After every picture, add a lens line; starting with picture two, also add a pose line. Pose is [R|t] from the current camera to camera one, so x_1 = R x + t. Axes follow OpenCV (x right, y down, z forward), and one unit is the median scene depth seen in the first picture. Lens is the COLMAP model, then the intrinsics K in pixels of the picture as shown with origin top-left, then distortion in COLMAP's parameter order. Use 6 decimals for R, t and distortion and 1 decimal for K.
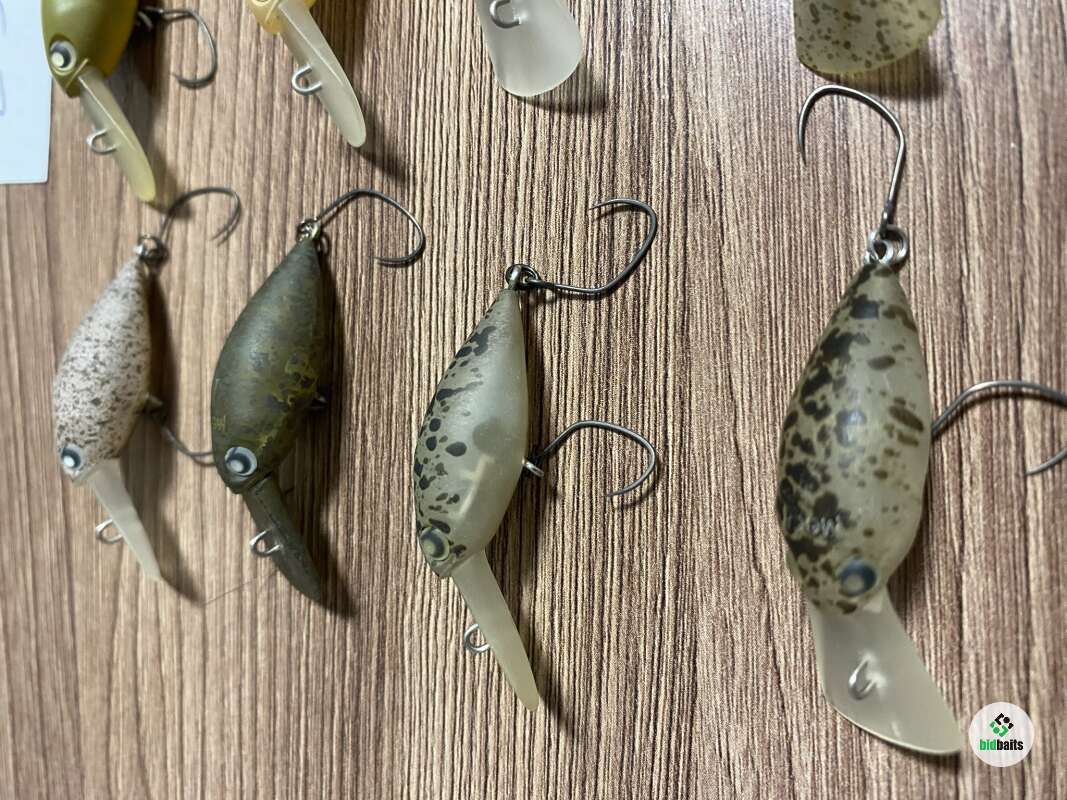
lens RADIAL K [[837.3, 0, 523.3], [0, 837.3, 389.3], [0, 0, 1]] dist [-0.026566, -0.014368]
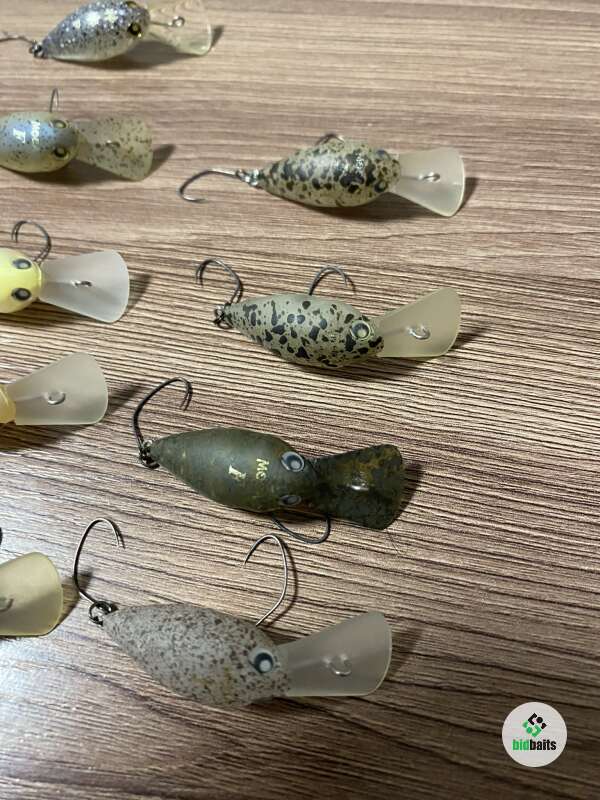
lens RADIAL K [[627.8, 0, 303.7], [0, 627.8, 395.0], [0, 0, 1]] dist [-0.026566, -0.014368]
pose [[0.176953, -0.626481, 0.759084, -1.047076], [0.984097, 0.100484, -0.146477, 0.243346], [0.015490, 0.772932, 0.634299, 0.274939]]
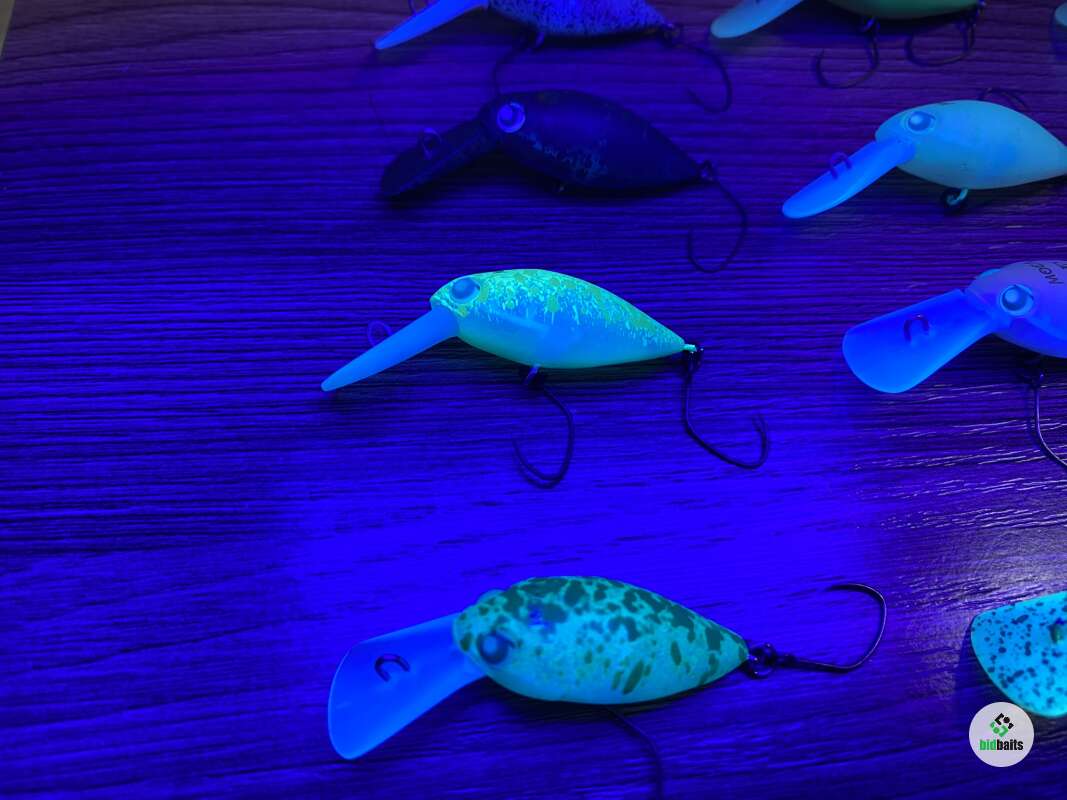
lens RADIAL K [[837.3, 0, 520.4], [0, 837.3, 400.6], [0, 0, 1]] dist [-0.026566, -0.014368]
pose [[0.060444, 0.998131, -0.009037, 0.053105], [-0.994371, 0.059422, -0.087729, 0.196974], [-0.087028, 0.014289, 0.996103, -0.115879]]
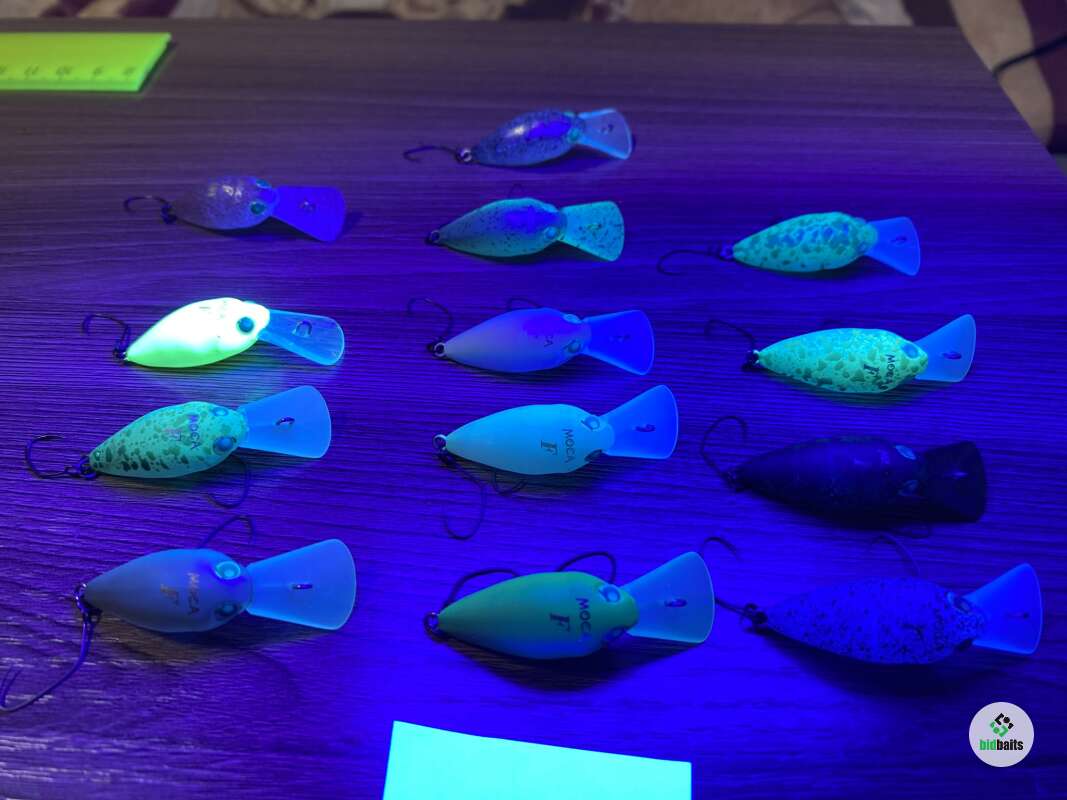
lens RADIAL K [[814.6, 0, 535.6], [0, 814.6, 415.4], [0, 0, 1]] dist [-0.006749, -0.024644]
pose [[0.045353, -0.407771, 0.911957, -1.677226], [0.998816, 0.002434, -0.048584, -0.507077], [0.017591, 0.913081, 0.407399, 0.342085]]
